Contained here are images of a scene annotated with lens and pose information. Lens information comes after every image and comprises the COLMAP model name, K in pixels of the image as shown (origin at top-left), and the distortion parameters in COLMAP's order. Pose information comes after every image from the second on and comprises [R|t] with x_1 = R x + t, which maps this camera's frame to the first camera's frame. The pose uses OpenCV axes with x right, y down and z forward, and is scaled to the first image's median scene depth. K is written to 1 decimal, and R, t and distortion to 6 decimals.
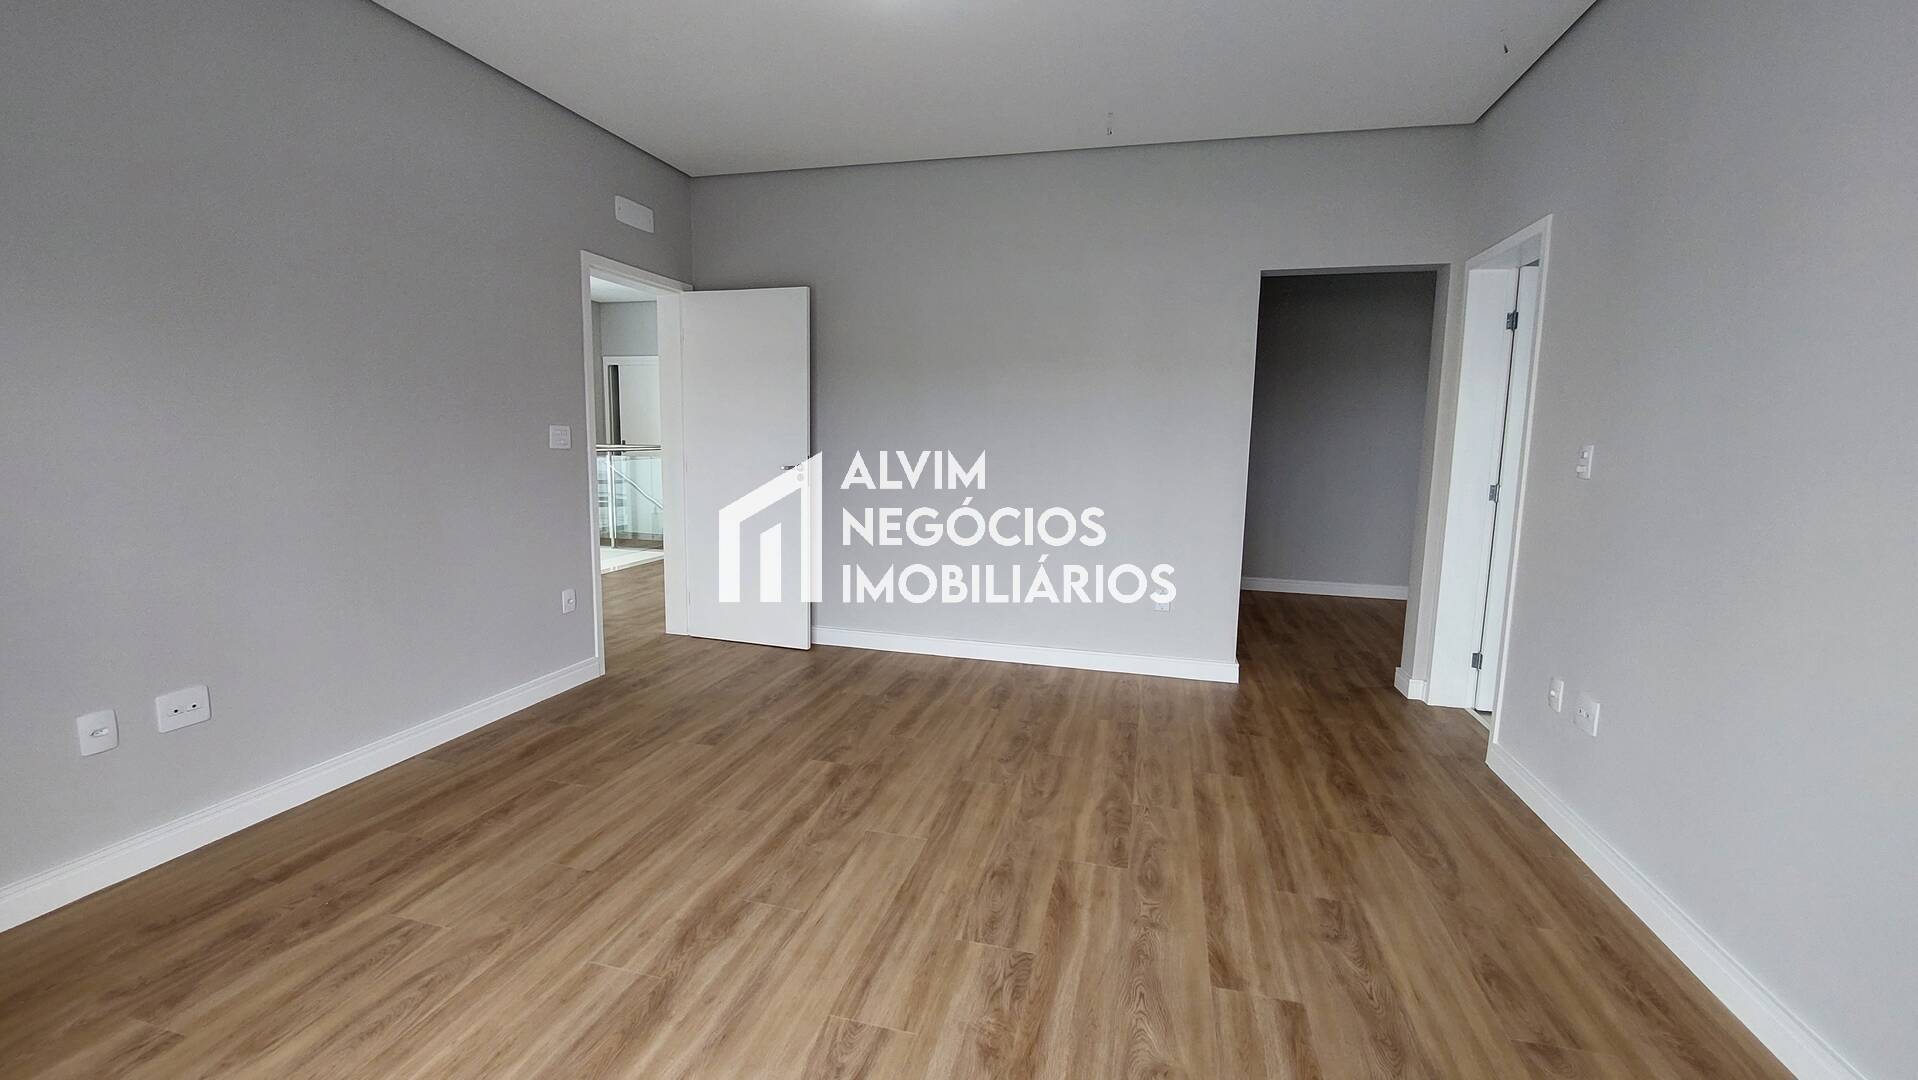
lens RADIAL K [[766.1, 0, 960.6], [0, 766.1, 532.8], [0, 0, 1]] dist [-0.006090, -0.000160]
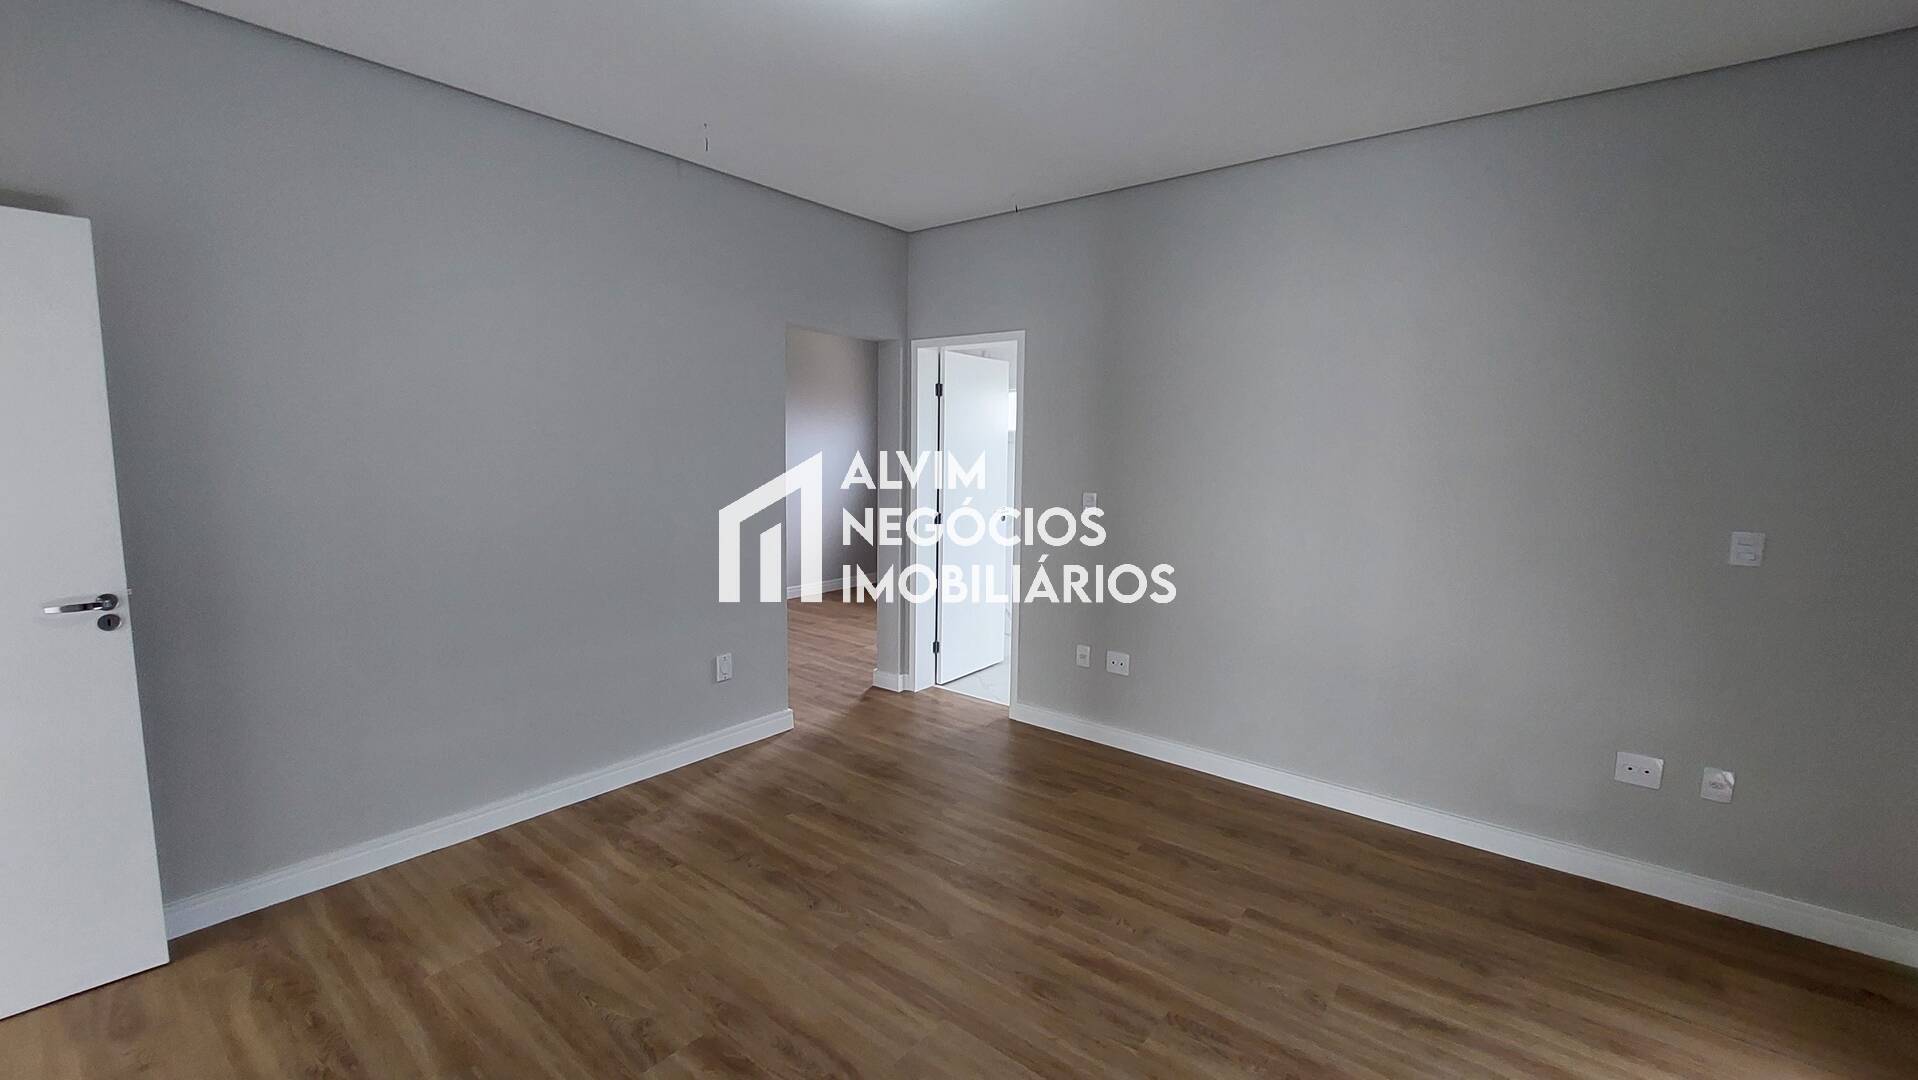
lens RADIAL K [[793.9, 0, 959.0], [0, 793.9, 540.0], [0, 0, 1]] dist [-0.015520, -0.000074]
pose [[0.398957, -0.117563, 0.909402, -0.645172], [0.102251, 0.991266, 0.083288, -0.153232], [-0.911251, 0.059759, 0.407494, 0.528667]]
